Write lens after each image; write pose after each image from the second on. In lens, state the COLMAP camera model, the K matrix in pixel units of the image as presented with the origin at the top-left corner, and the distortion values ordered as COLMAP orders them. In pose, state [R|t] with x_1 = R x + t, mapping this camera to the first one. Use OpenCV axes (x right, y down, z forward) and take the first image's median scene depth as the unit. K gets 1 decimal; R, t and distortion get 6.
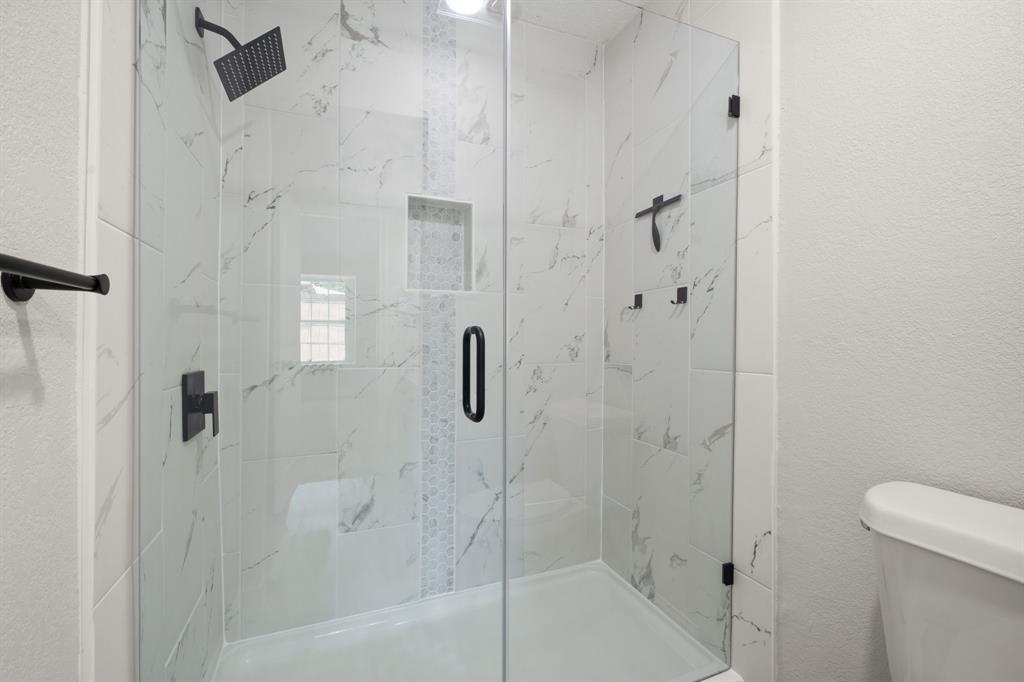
lens RADIAL K [[461.5, 0, 512.0], [0, 461.5, 341.0], [0, 0, 1]] dist [0.000562, -0.000193]
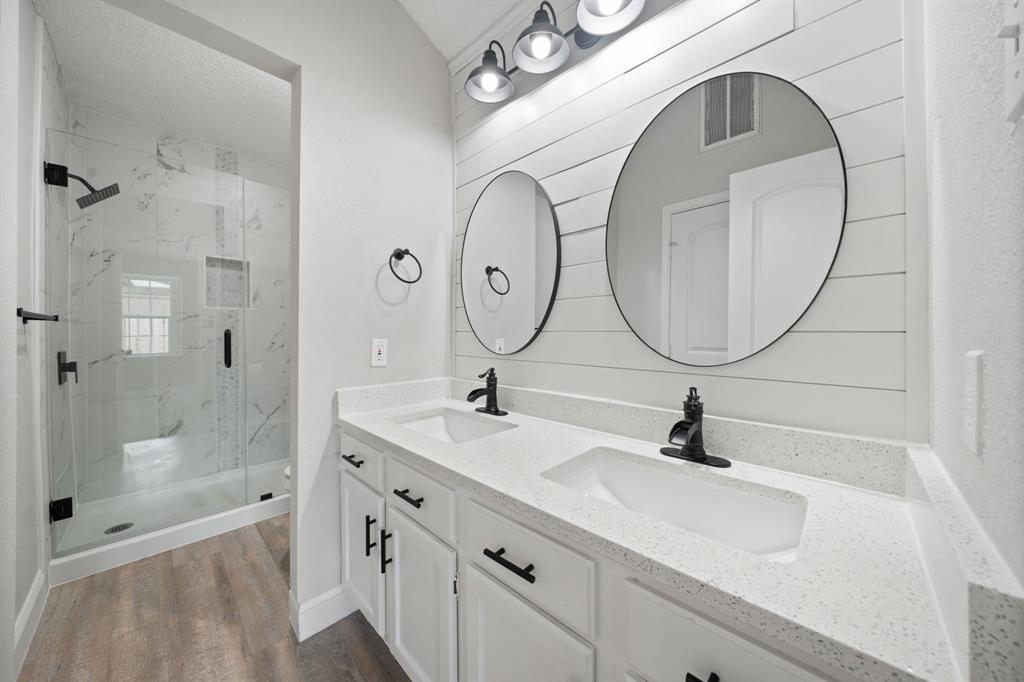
lens RADIAL K [[351.6, 0, 498.5], [0, 351.6, 335.1], [0, 0, 1]] dist [-0.001001, -0.000094]
pose [[0.920299, -0.007714, 0.391141, 0.299470], [0.006109, 0.999967, 0.005349, -0.000064], [-0.391169, -0.002533, 0.920315, -0.749606]]
